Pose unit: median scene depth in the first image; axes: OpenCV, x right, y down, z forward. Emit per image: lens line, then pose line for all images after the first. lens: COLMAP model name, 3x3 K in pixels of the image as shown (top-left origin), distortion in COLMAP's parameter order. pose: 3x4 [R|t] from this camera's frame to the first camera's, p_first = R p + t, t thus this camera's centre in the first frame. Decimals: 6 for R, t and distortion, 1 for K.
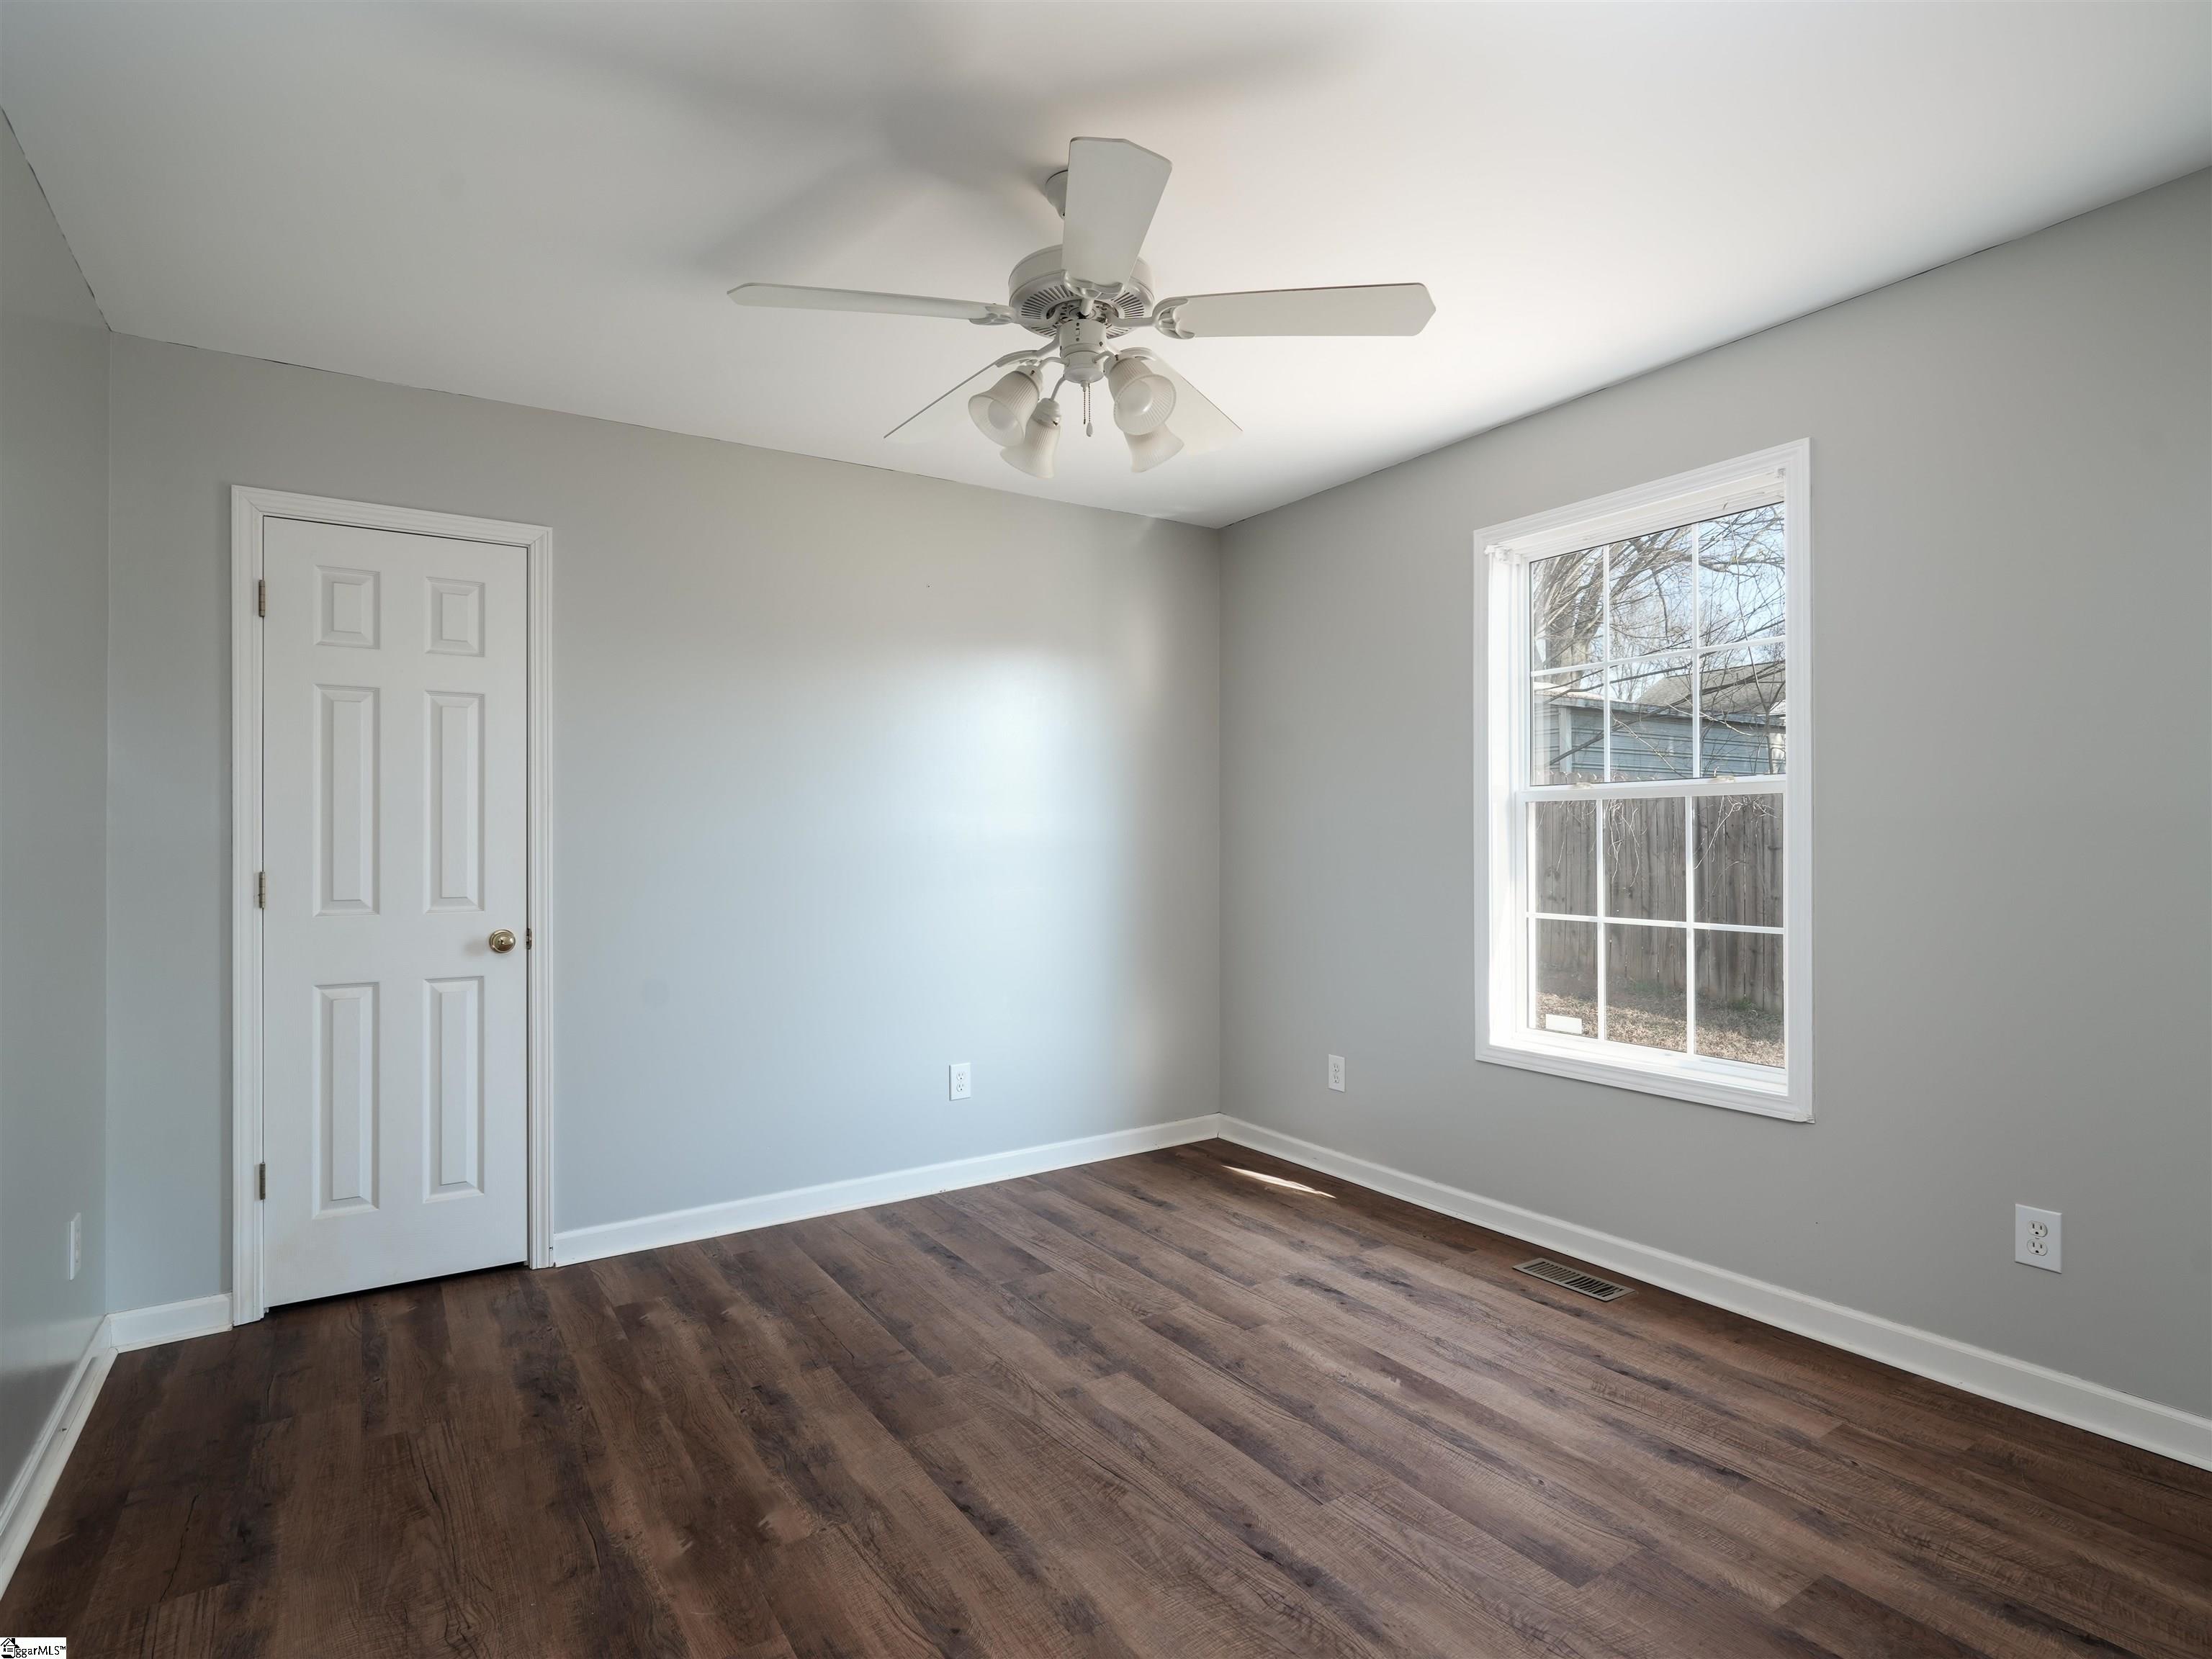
lens RADIAL K [[1126.4, 0, 1106.0], [0, 1126.4, 829.5], [0, 0, 1]] dist [-0.000169, 0.001169]
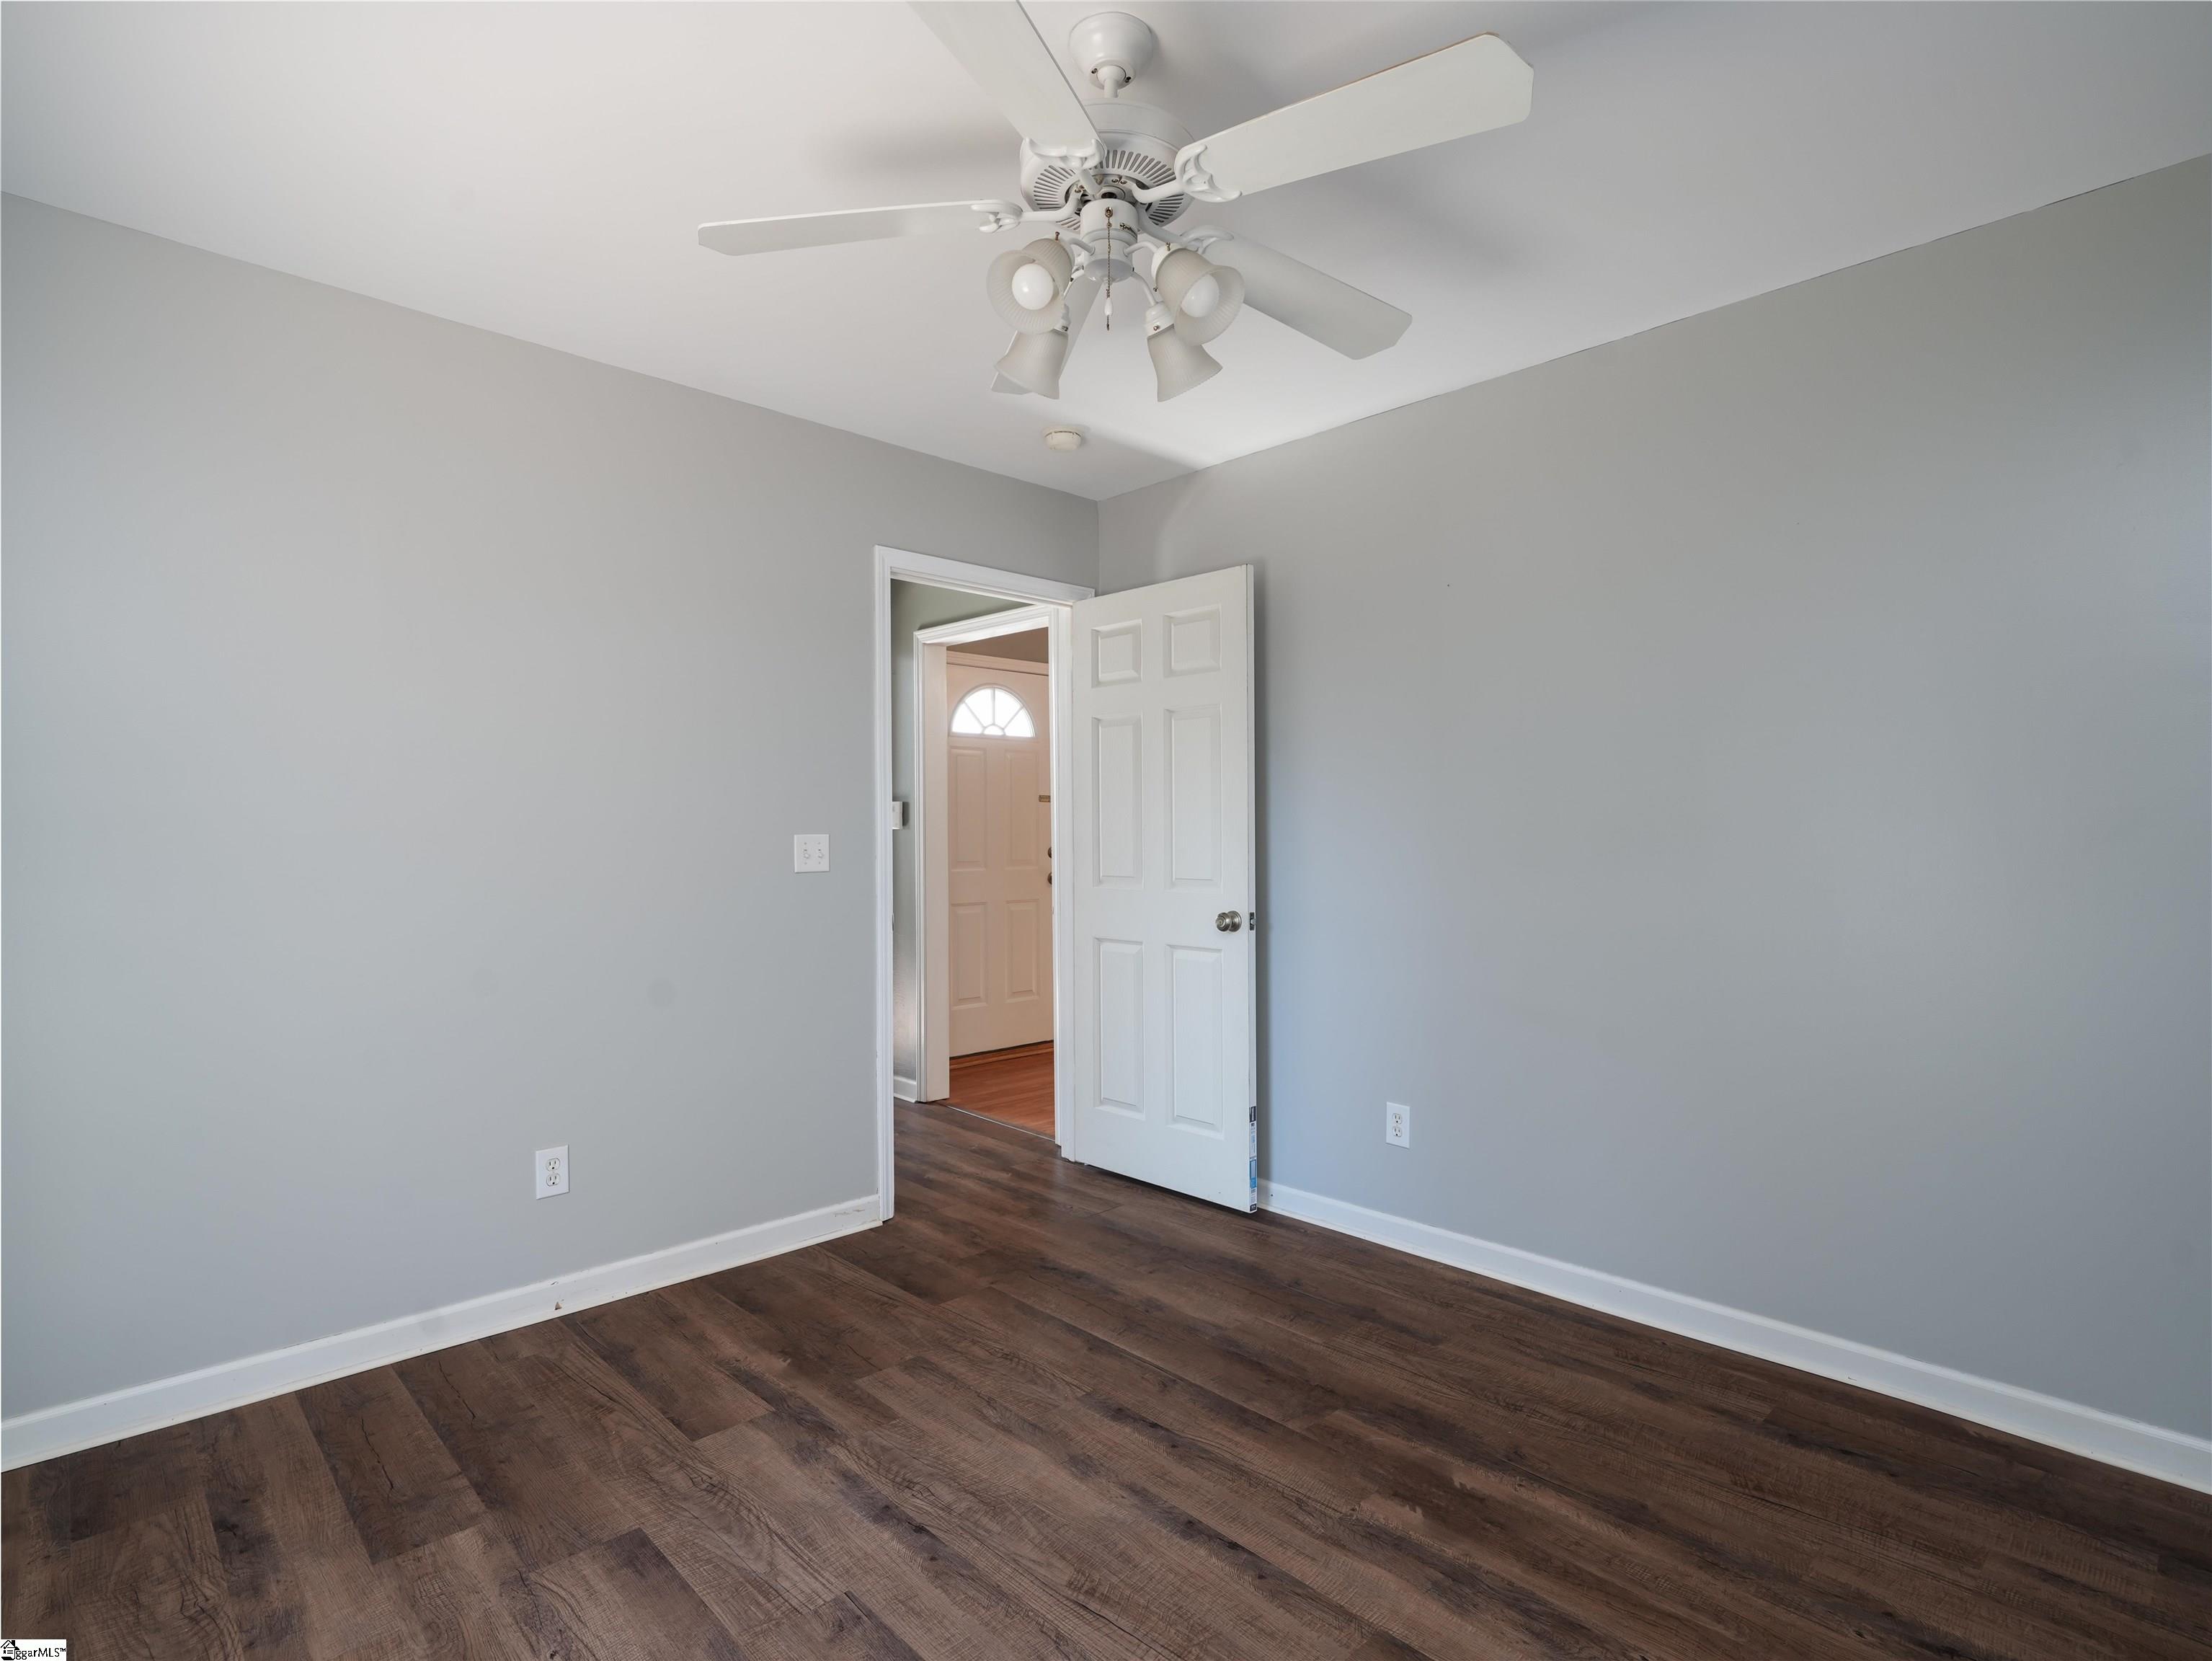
lens RADIAL K [[1126.6, 0, 1106.0], [0, 1126.6, 830.5], [0, 0, 1]] dist [-0.000169, 0.001169]
pose [[-0.983202, 0.012502, -0.182090, 0.147437], [0.013918, 0.999882, -0.006504, 0.008311], [0.181987, -0.008929, -0.983260, 1.956245]]
